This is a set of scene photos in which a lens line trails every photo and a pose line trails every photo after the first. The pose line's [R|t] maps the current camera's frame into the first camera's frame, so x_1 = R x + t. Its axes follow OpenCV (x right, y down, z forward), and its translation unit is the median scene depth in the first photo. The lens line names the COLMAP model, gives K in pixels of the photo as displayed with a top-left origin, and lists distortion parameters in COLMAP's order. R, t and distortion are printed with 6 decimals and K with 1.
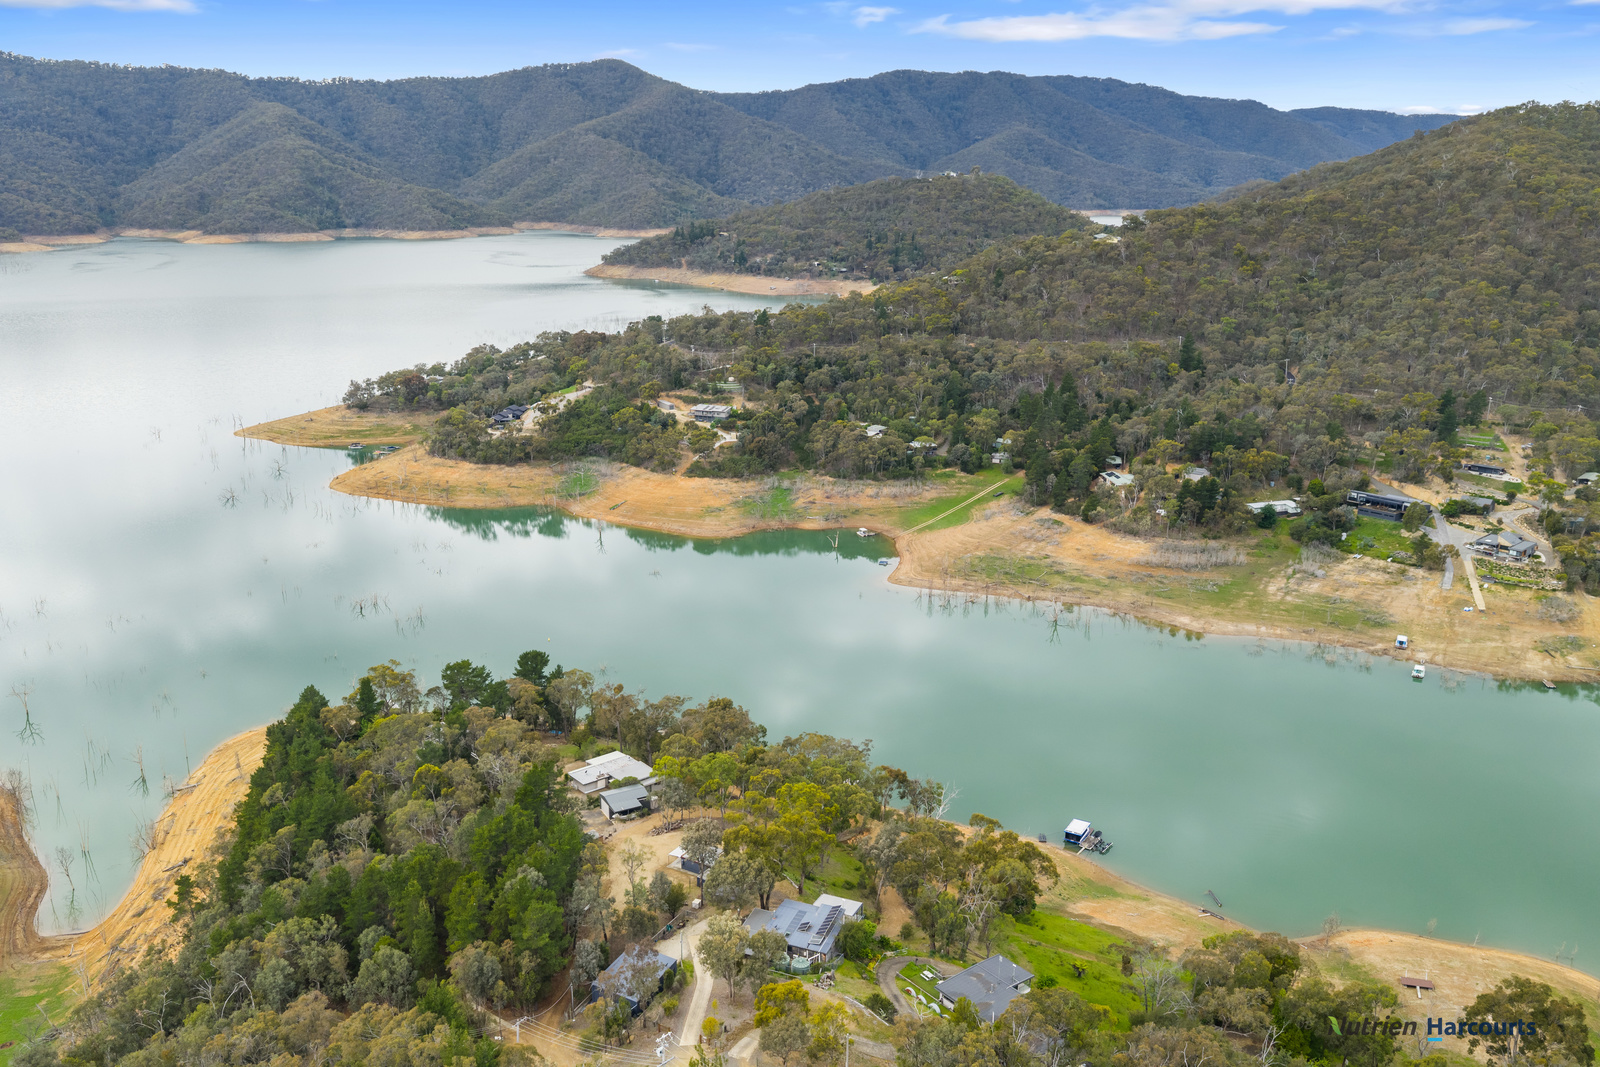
lens RADIAL K [[1329.5, 0, 799.8], [0, 1329.5, 533.3], [0, 0, 1]] dist [0.019945, -0.026079]
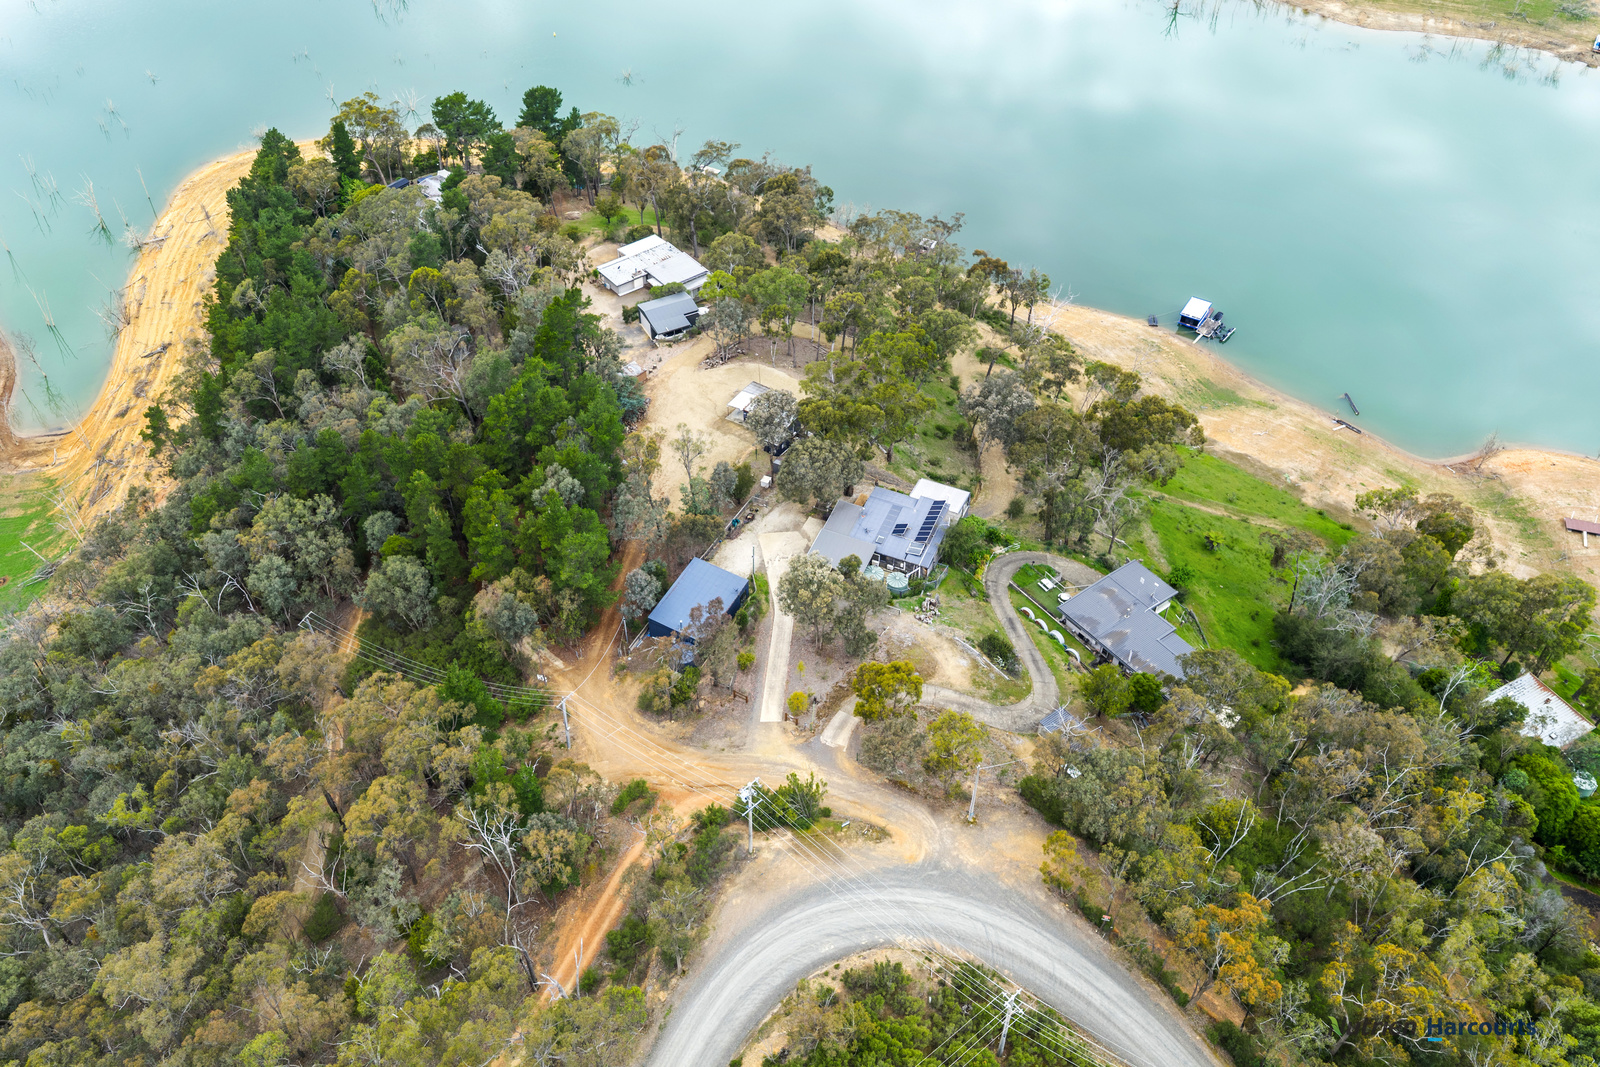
lens RADIAL K [[1329.5, 0, 796.9], [0, 1329.5, 535.4], [0, 0, 1]] dist [0.019945, -0.026079]
pose [[0.999712, 0.014265, -0.019311, -0.035344], [-0.003286, 0.878070, 0.478521, -0.074085], [0.023782, -0.478319, 0.877864, 0.220058]]
